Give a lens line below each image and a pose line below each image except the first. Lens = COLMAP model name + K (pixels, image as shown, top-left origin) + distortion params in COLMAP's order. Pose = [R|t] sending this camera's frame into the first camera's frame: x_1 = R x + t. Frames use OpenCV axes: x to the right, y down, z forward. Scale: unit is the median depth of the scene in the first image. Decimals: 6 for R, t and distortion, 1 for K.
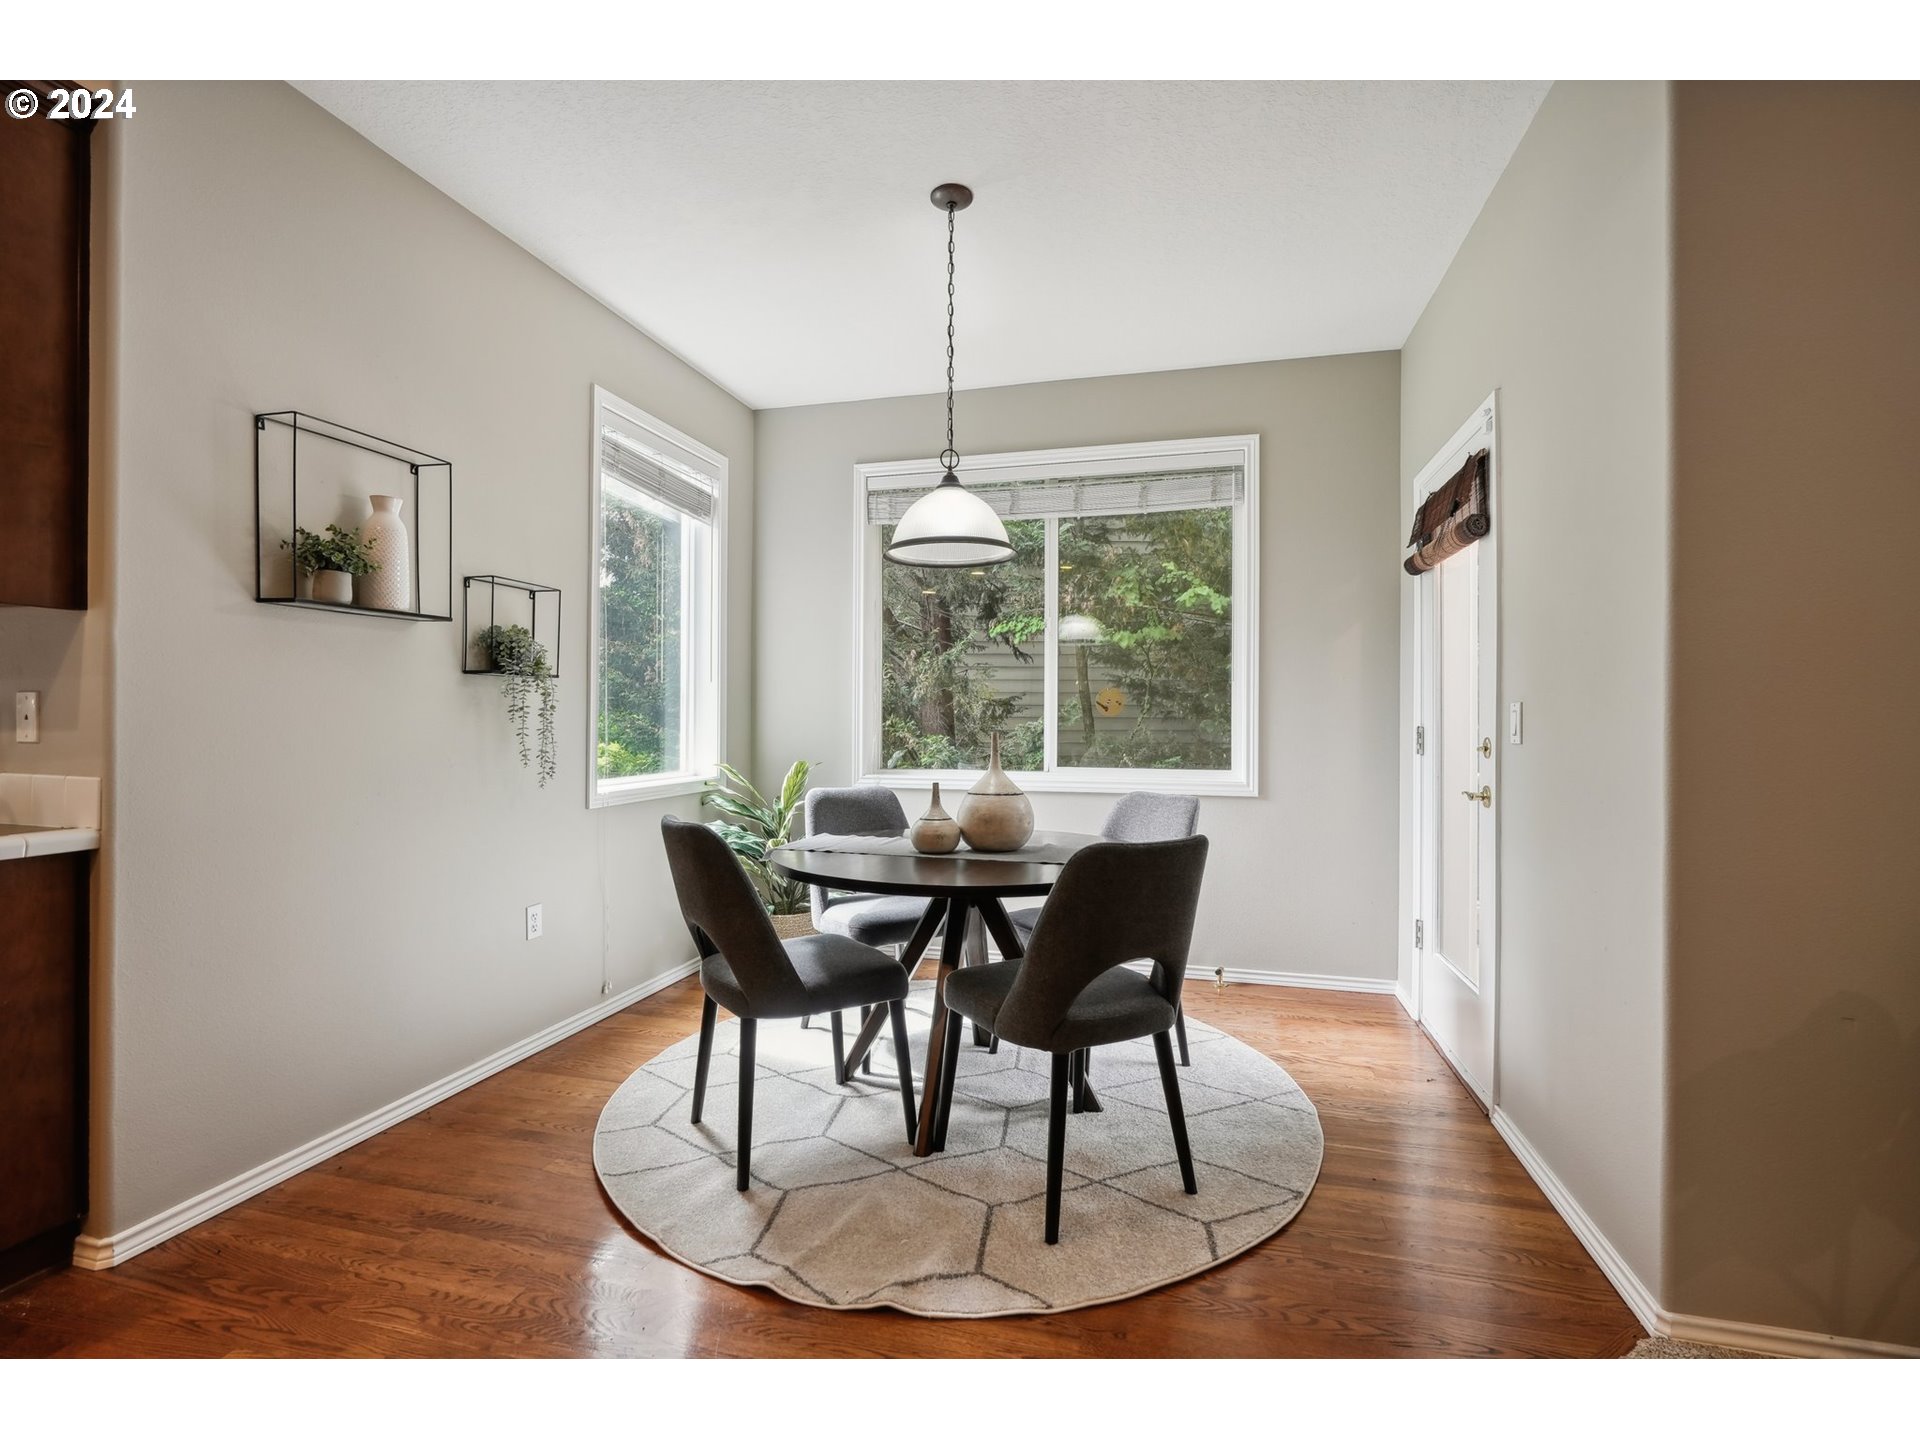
lens RADIAL K [[881.7, 0, 947.5], [0, 881.7, 729.4], [0, 0, 1]] dist [-0.003967, 0.000562]
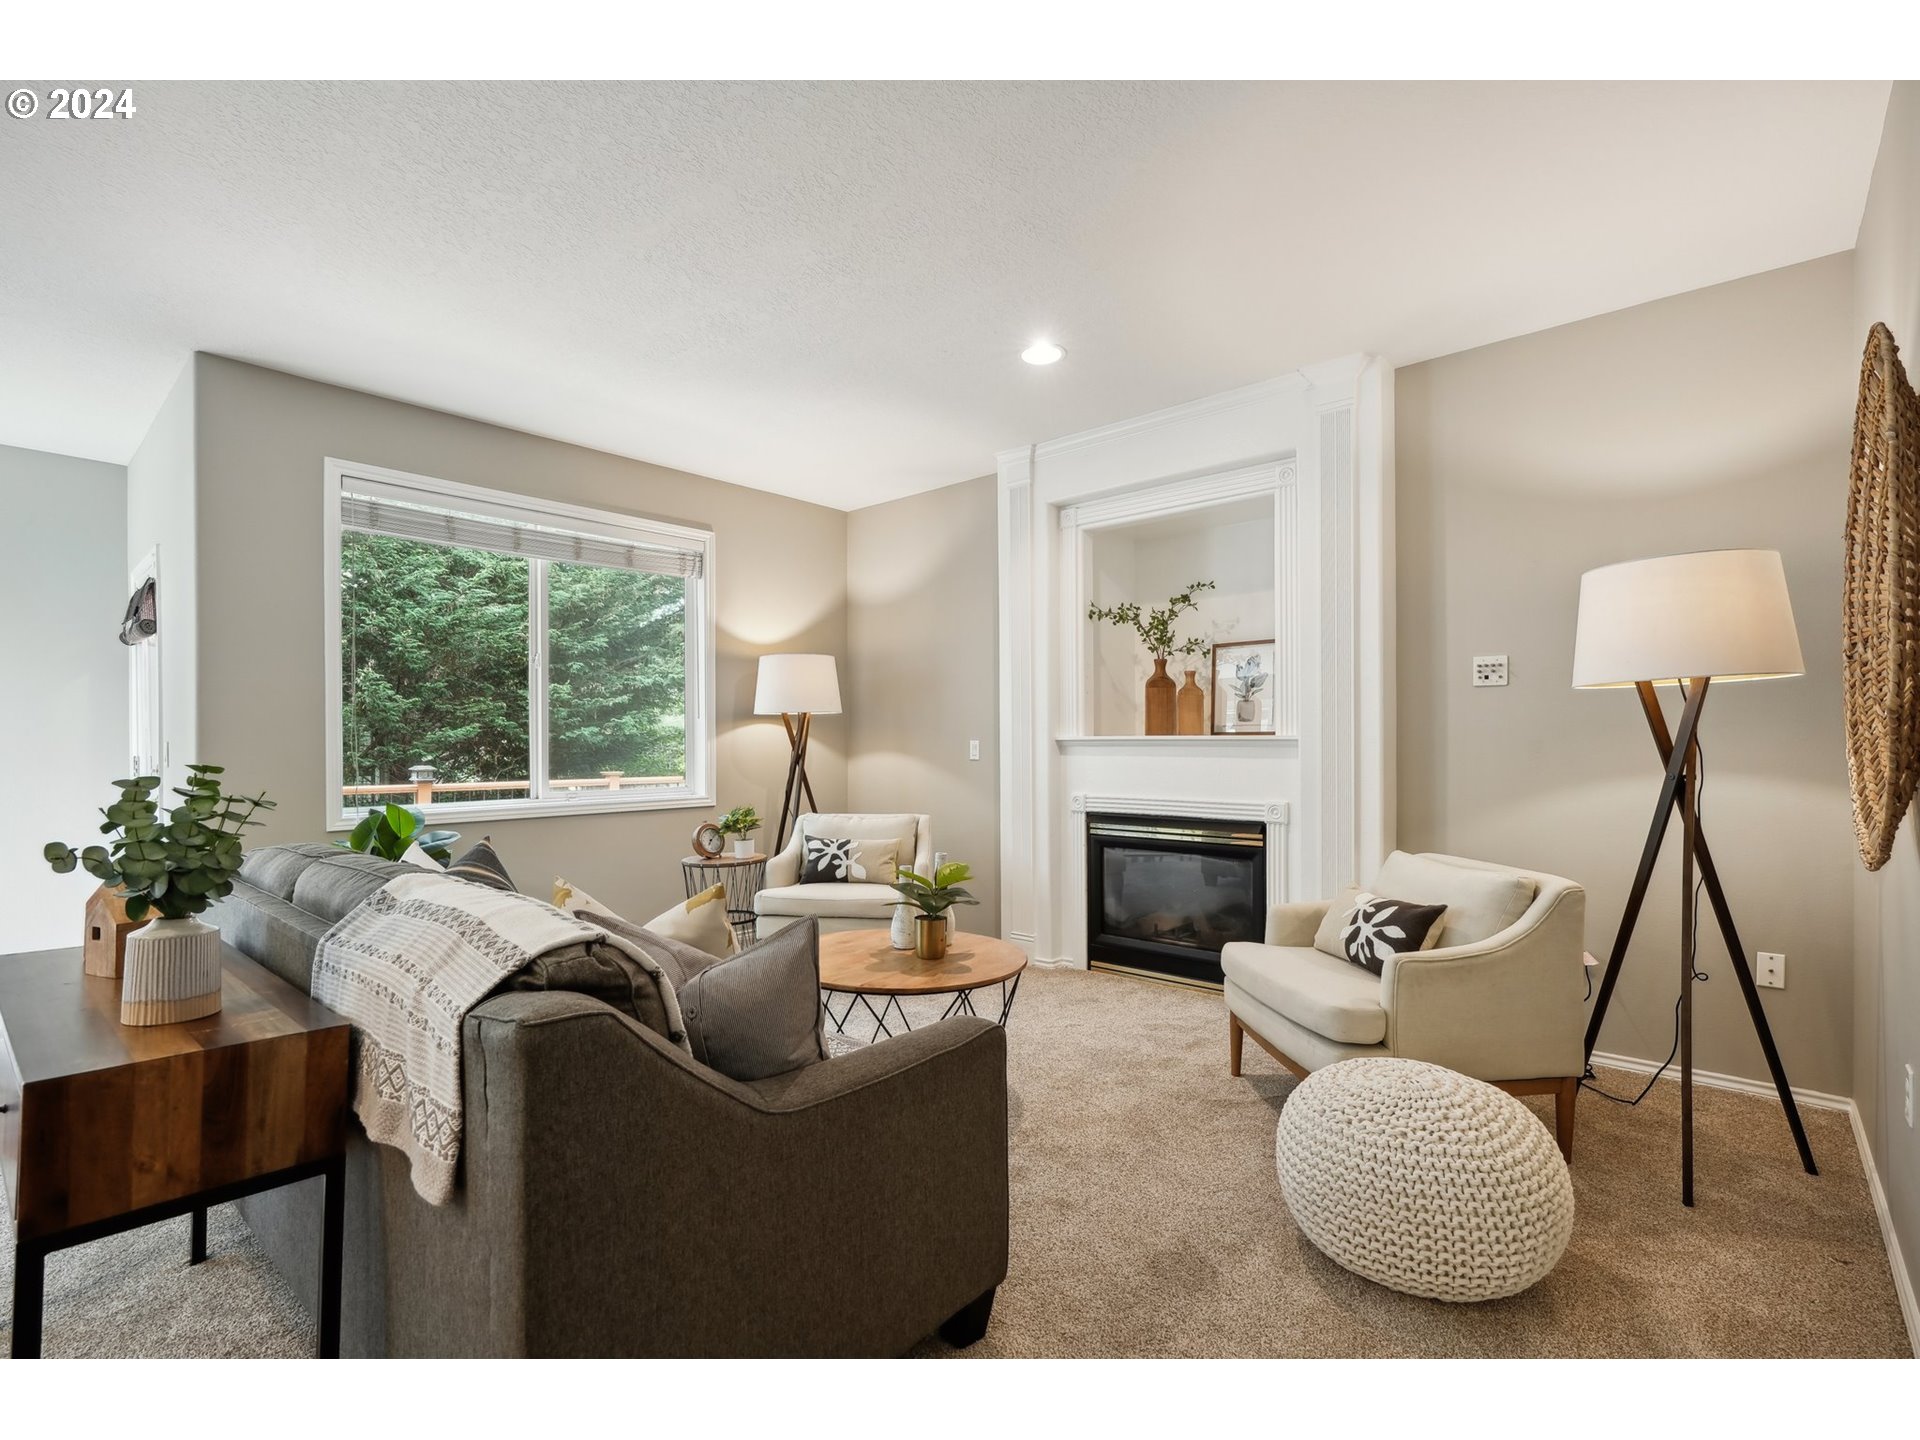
lens RADIAL K [[873.9, 0, 954.6], [0, 873.9, 746.8], [0, 0, 1]] dist [-0.003431, -0.000063]
pose [[0.444190, -0.009865, 0.895878, -0.133769], [0.016410, 0.999861, 0.002873, -0.003237], [-0.895782, 0.013425, 0.444291, -0.909884]]
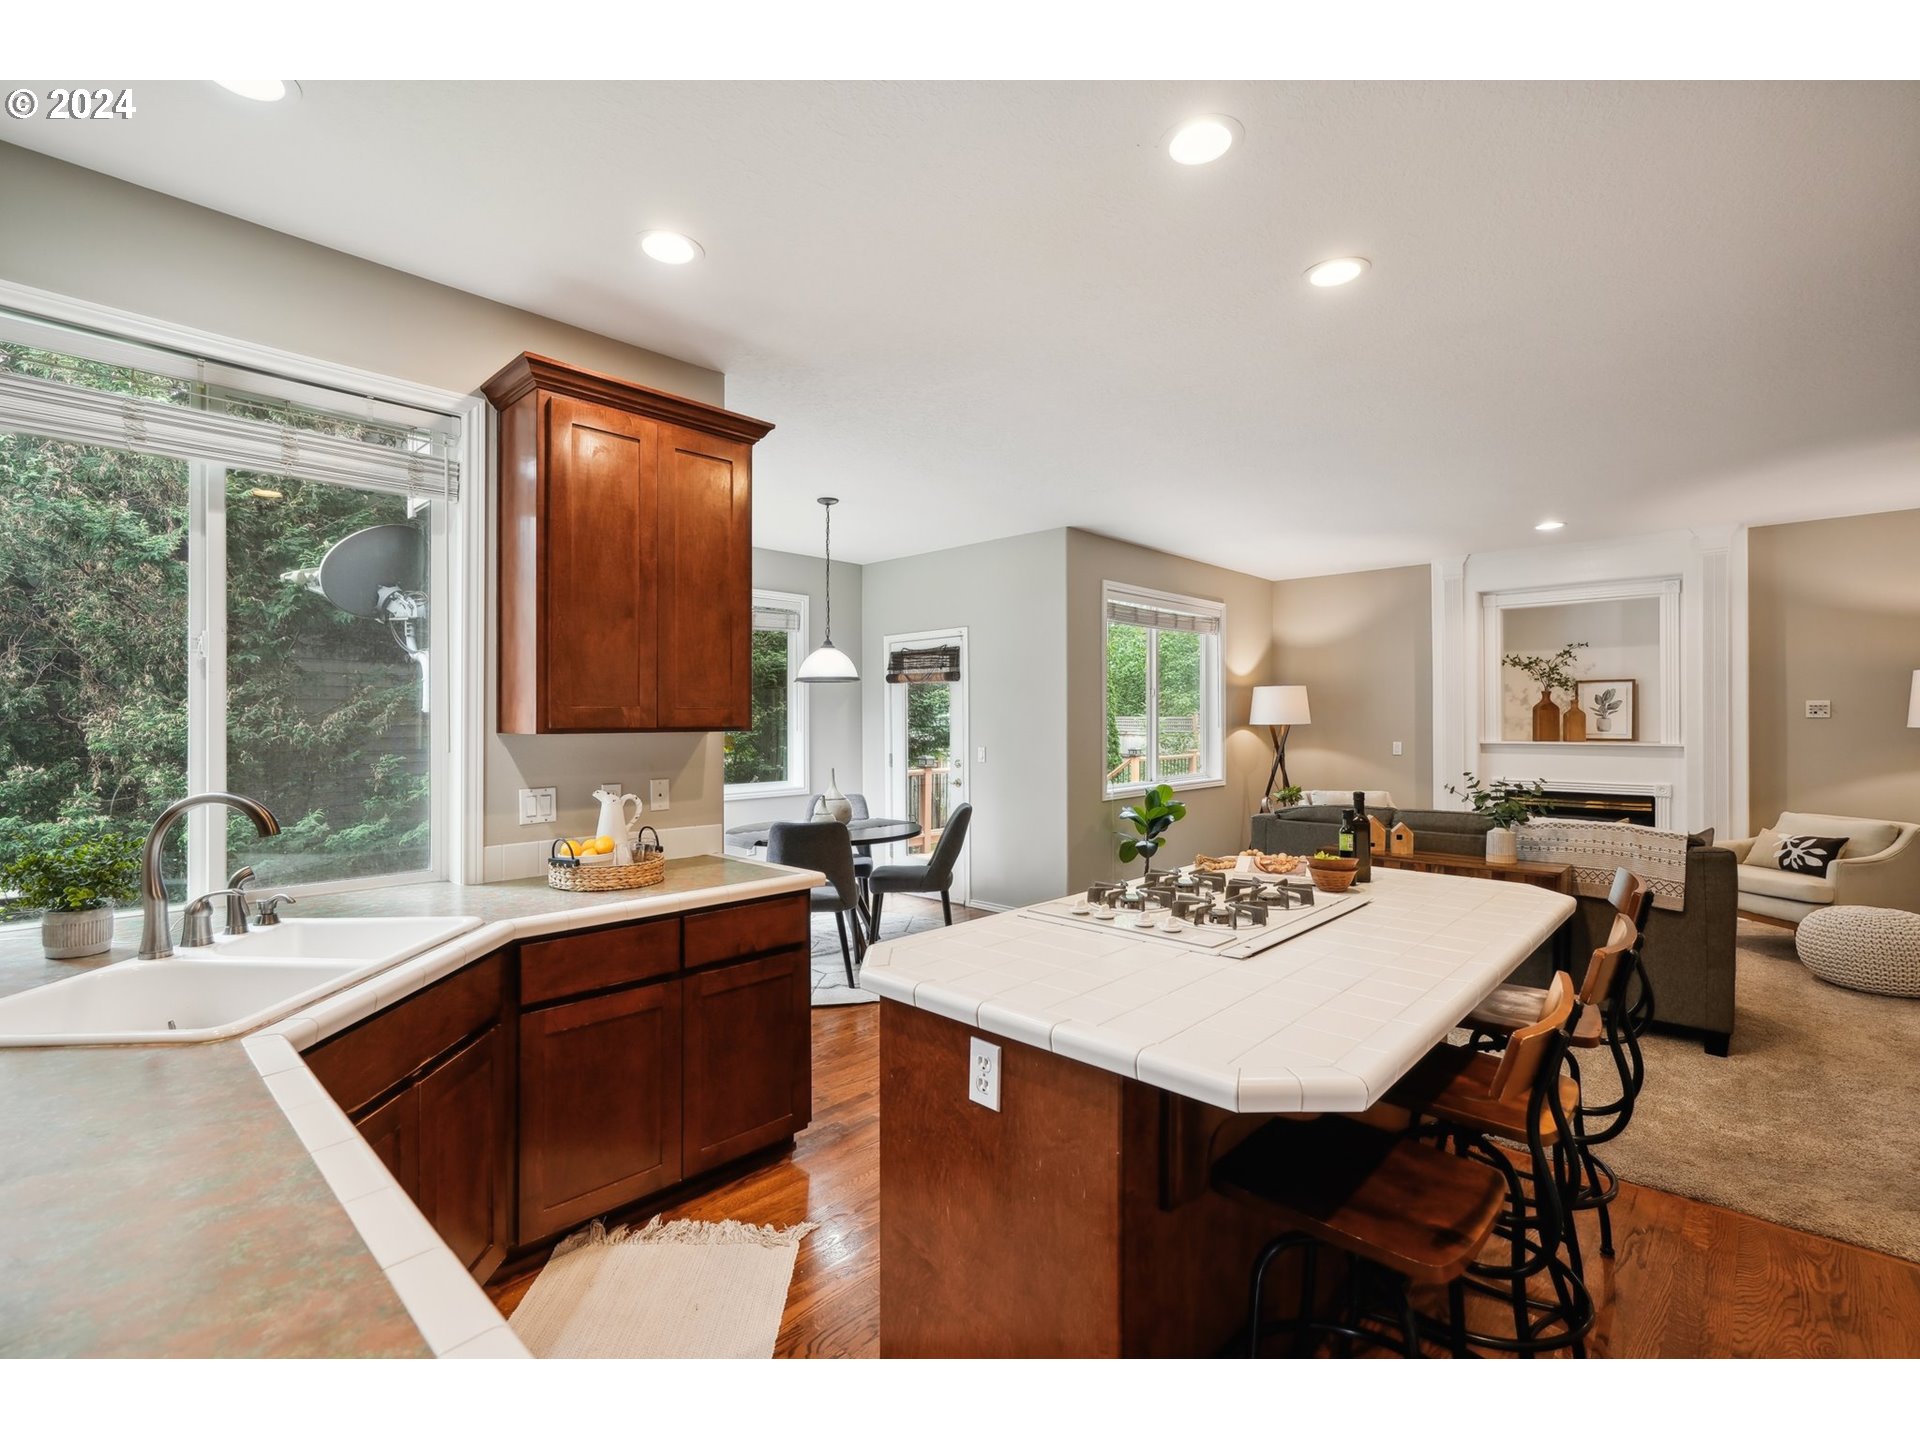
lens RADIAL K [[869.6, 0, 979.4], [0, 869.6, 718.4], [0, 0, 1]] dist [0.000057, 0.012383]
pose [[0.452851, -0.004402, 0.891575, -1.537460], [0.015961, 0.999868, -0.003170, -0.098212], [-0.891443, 0.015666, 0.452861, -0.184626]]
